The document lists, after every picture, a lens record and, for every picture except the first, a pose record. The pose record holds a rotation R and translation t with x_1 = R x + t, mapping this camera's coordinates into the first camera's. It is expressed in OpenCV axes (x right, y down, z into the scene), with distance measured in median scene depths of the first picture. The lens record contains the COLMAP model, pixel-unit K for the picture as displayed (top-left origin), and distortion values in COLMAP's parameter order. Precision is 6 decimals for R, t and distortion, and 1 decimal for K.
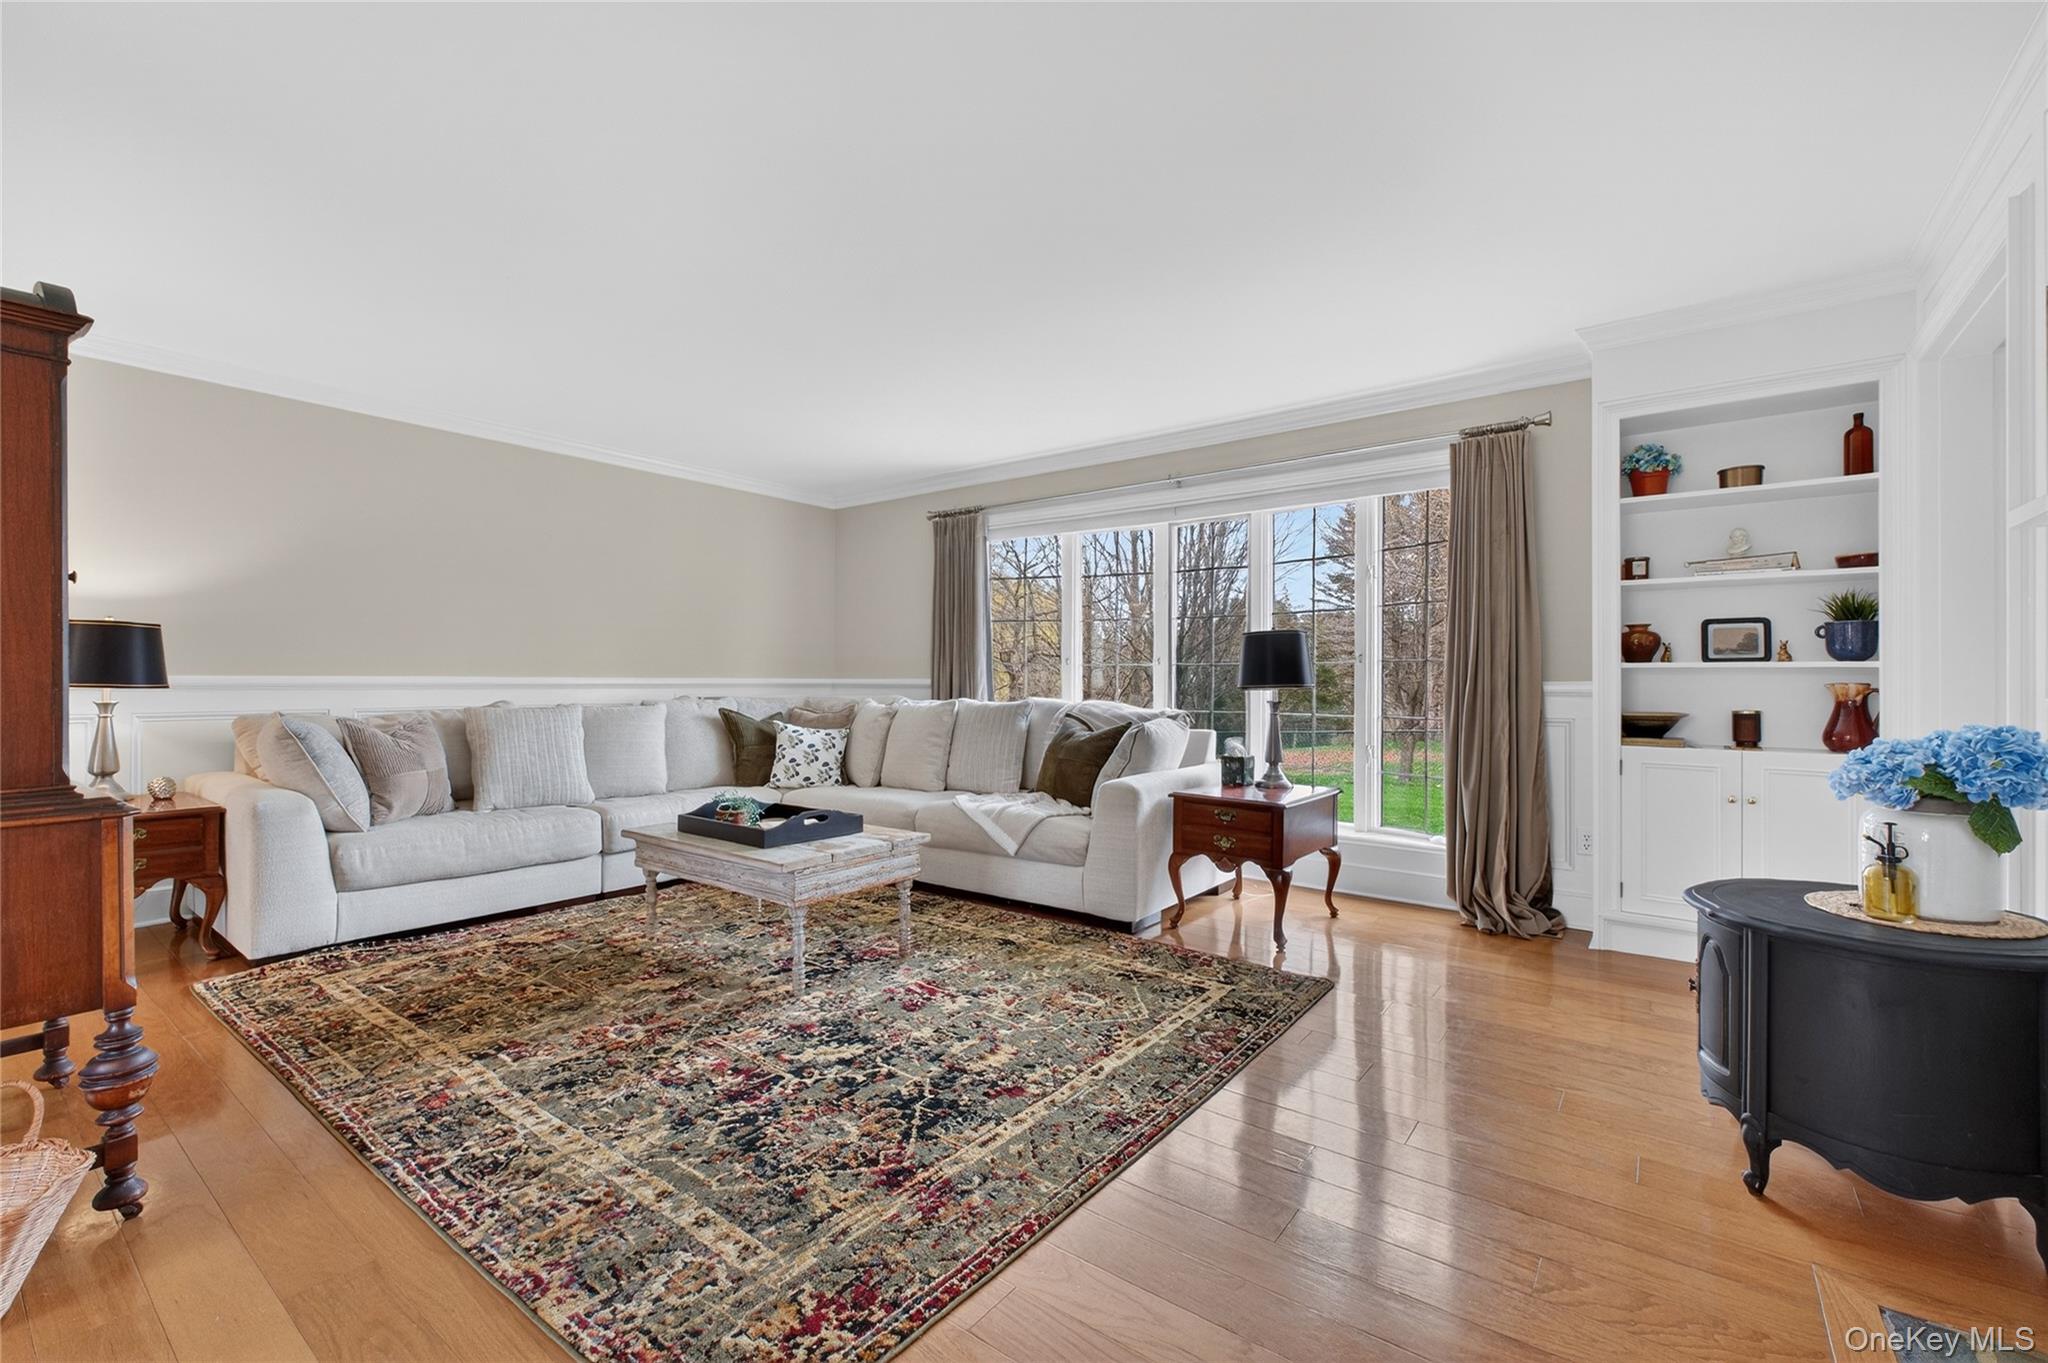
lens RADIAL K [[868.2, 0, 1042.5], [0, 868.2, 687.7], [0, 0, 1]] dist [0.002831, -0.001179]
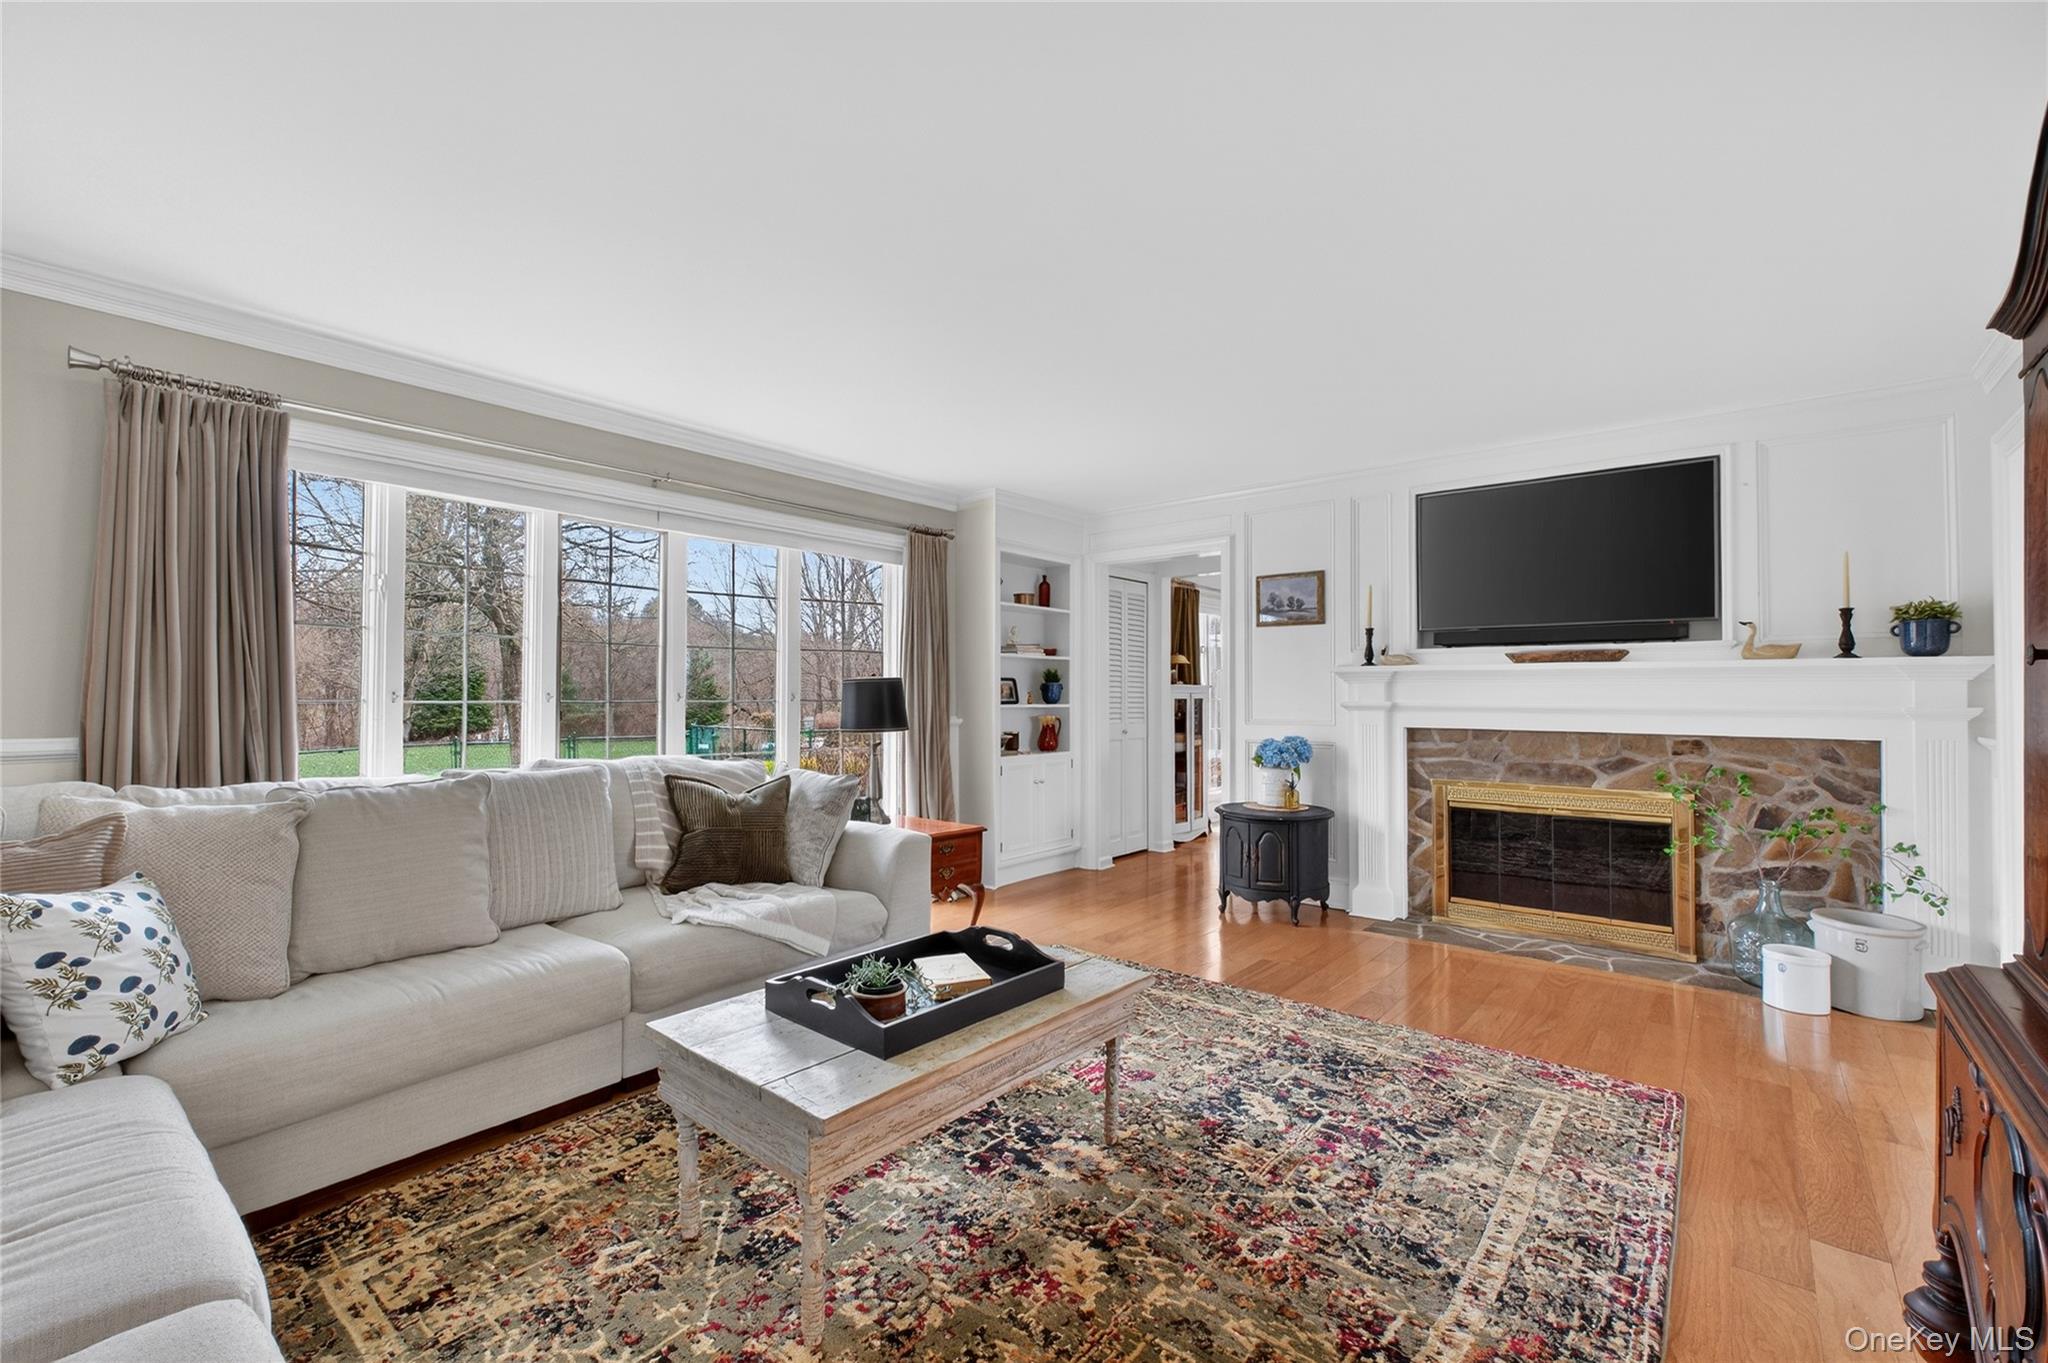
lens RADIAL K [[868.2, 0, 1033.7], [0, 868.2, 684.2], [0, 0, 1]] dist [0.002831, -0.001179]
pose [[0.044906, 0.008332, 0.998956, -1.286057], [0.004315, 0.999954, -0.008534, -0.073420], [-0.998982, 0.004694, 0.044868, 1.220572]]
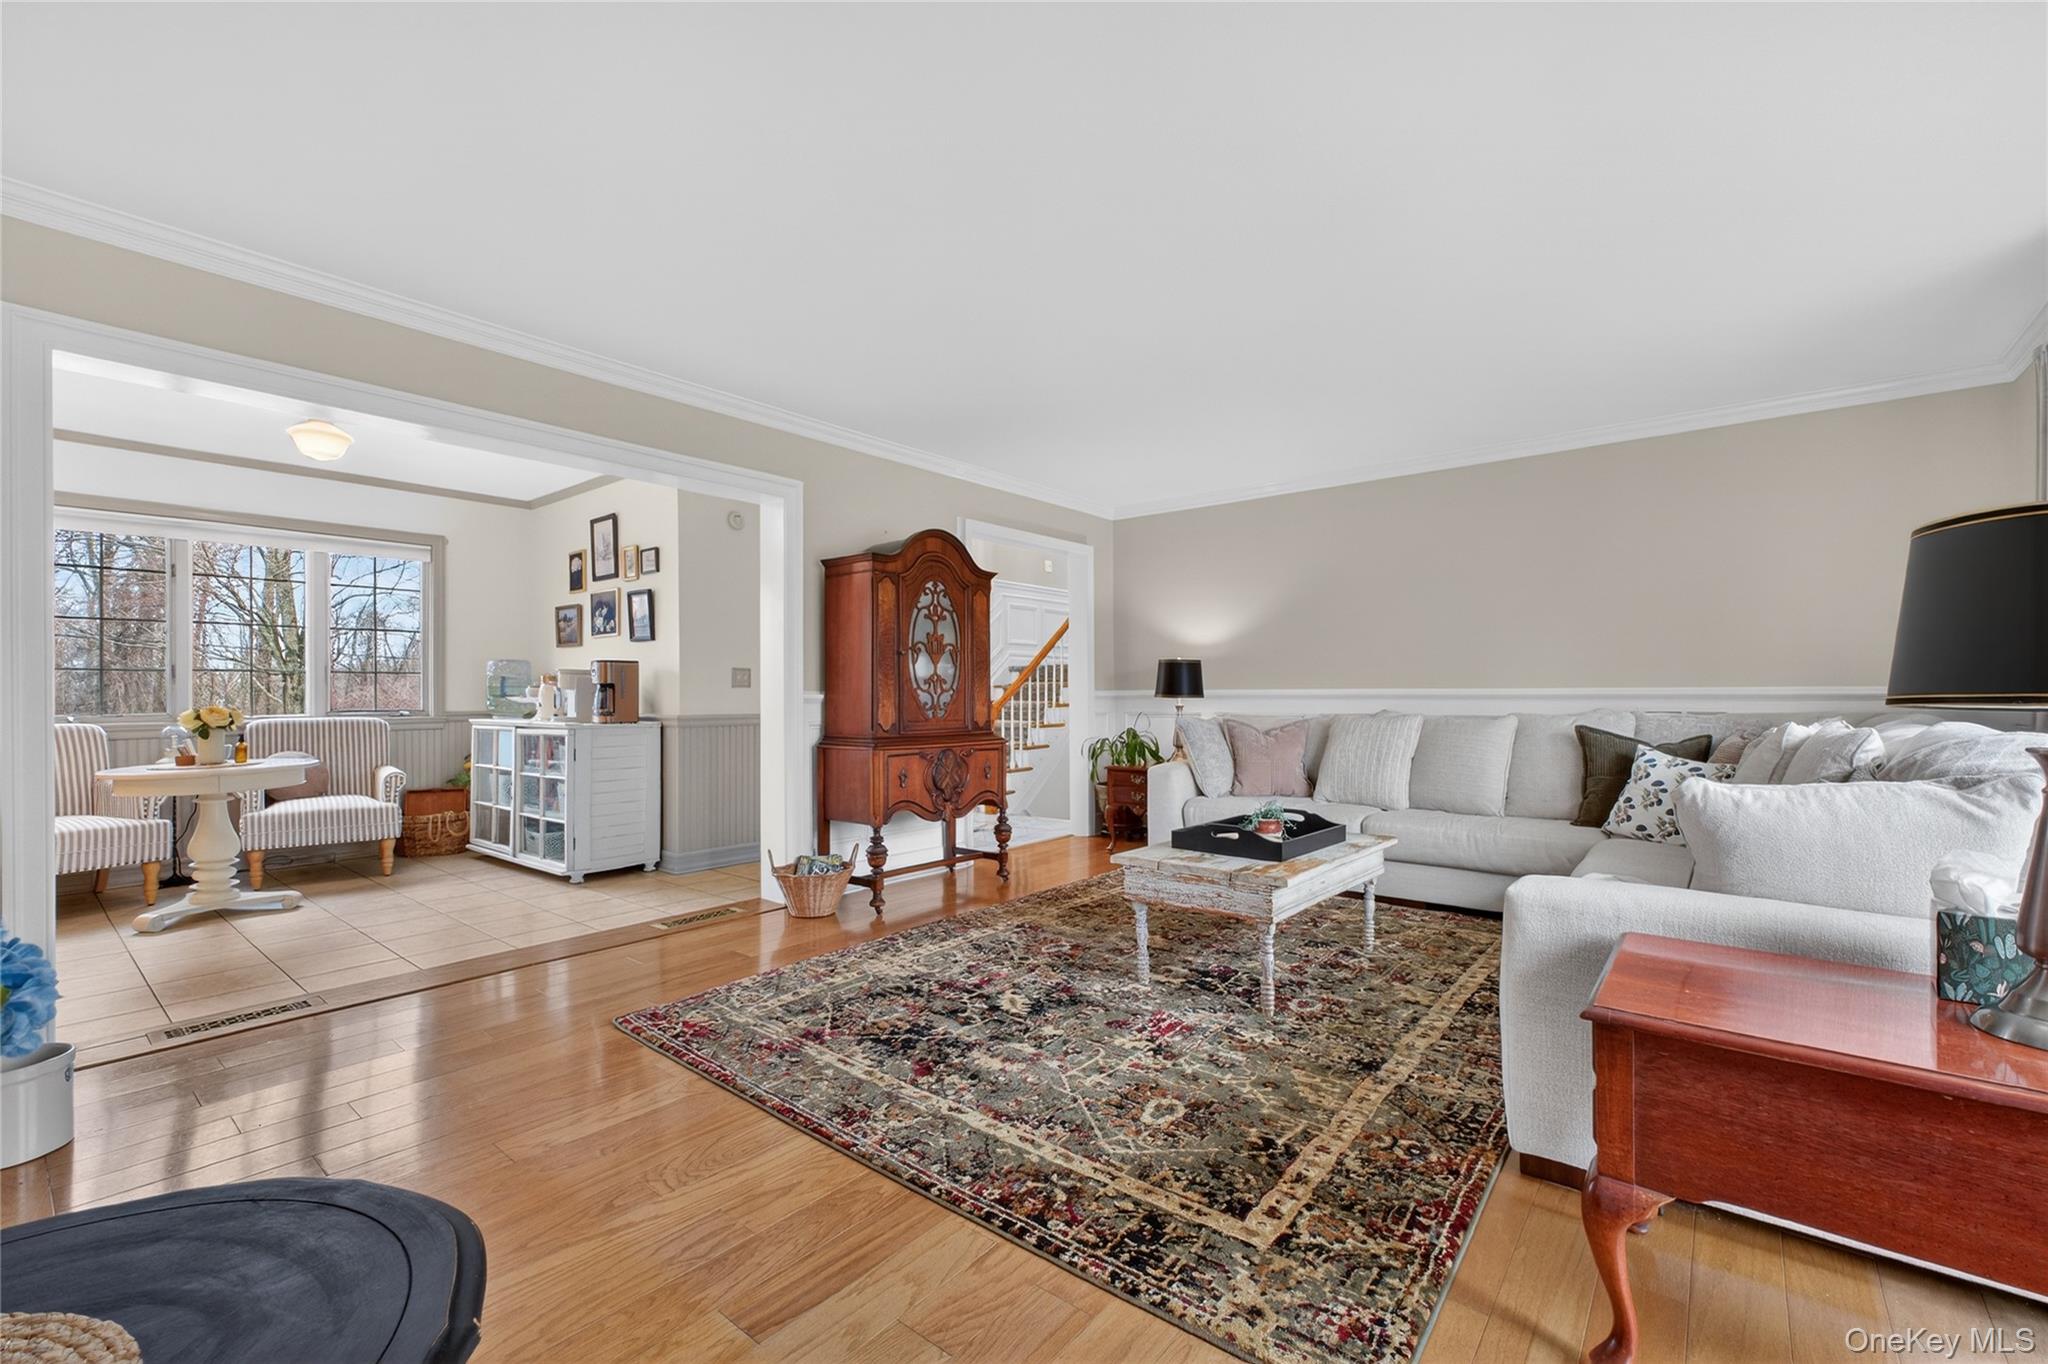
lens RADIAL K [[868.2, 0, 1024.3], [0, 868.2, 682.5], [0, 0, 1]] dist [0.002831, -0.001179]
pose [[-0.050673, -0.013834, -0.998619, 0.953896], [-0.004694, 0.999896, -0.013614, -0.004922], [0.998704, 0.003998, -0.050733, 1.070224]]
